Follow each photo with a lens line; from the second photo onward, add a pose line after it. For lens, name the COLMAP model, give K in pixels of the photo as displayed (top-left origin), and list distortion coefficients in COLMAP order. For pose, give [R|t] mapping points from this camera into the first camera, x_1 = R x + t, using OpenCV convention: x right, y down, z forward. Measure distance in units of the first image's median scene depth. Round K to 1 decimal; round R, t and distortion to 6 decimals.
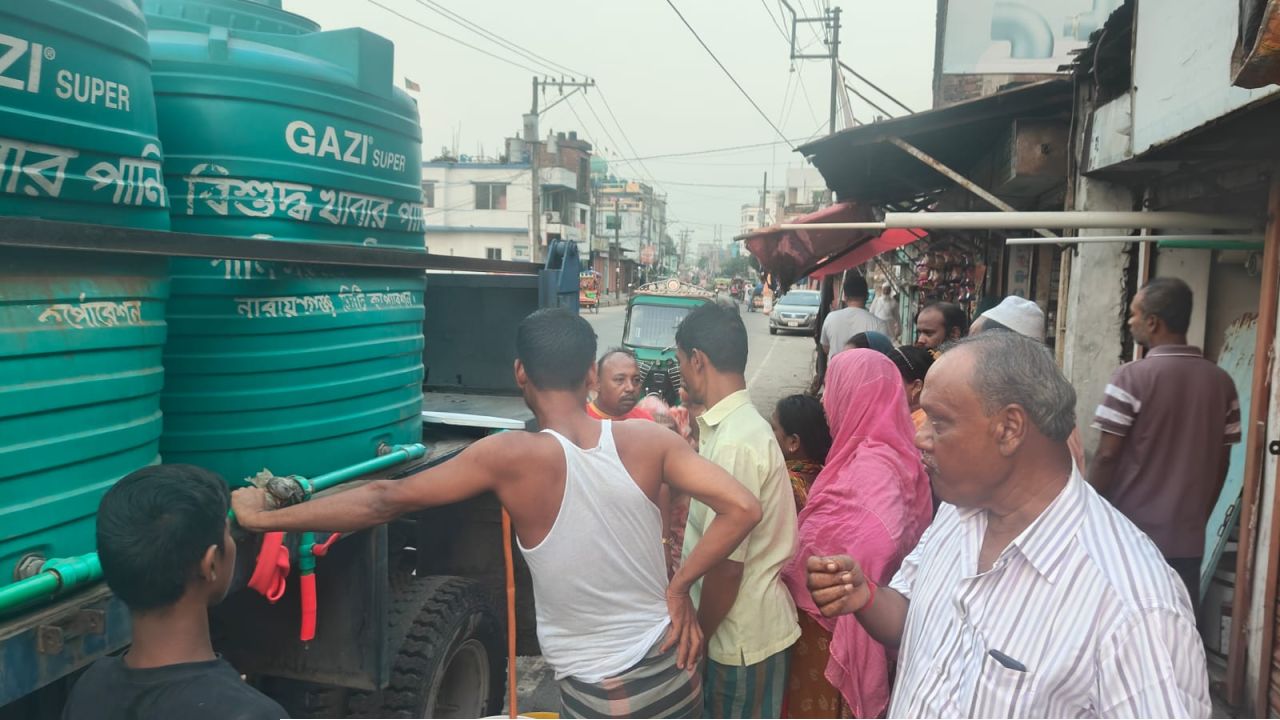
lens RADIAL K [[935.8, 0, 640.0], [0, 935.8, 360.0], [0, 0, 1]] dist [0.000926, 0.001461]
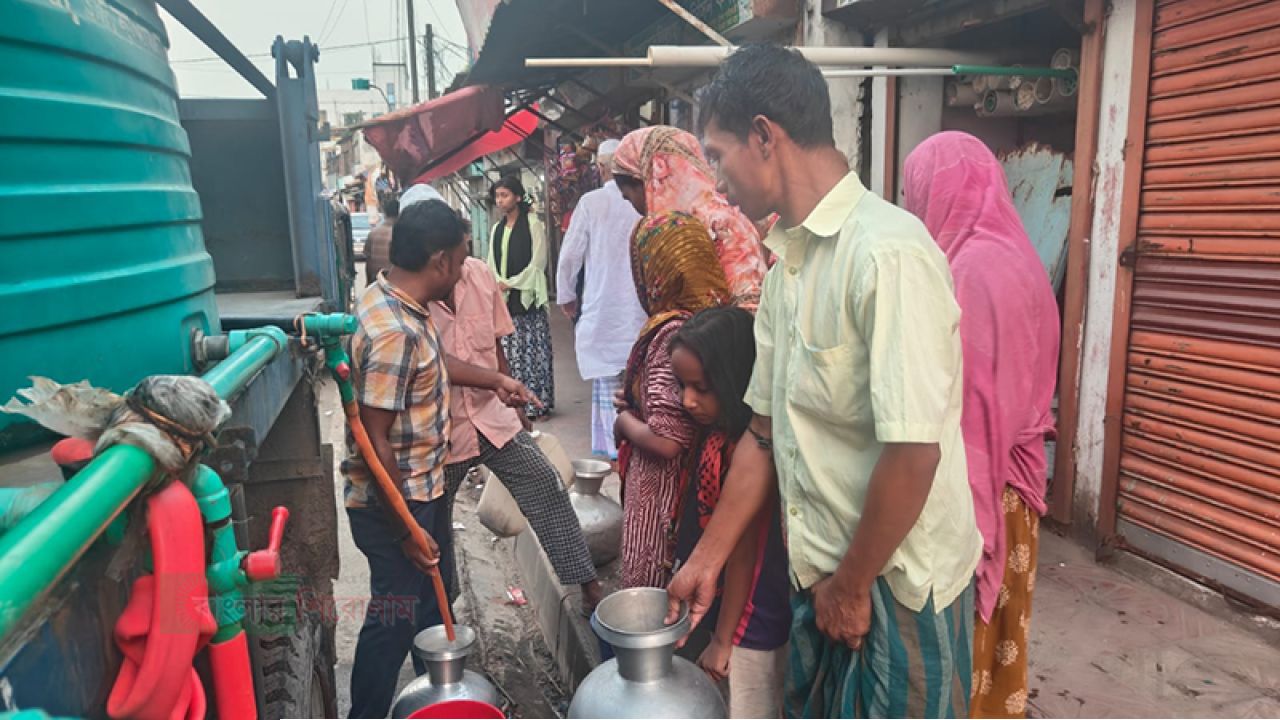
lens RADIAL K [[915.6, 0, 640.0], [0, 915.6, 360.0], [0, 0, 1]] dist [-0.003507, -0.001354]
pose [[0.868593, -0.121013, 0.480522, -0.178570], [0.087540, 0.991943, 0.091570, 0.047732], [-0.487732, -0.037472, 0.872189, 0.287263]]
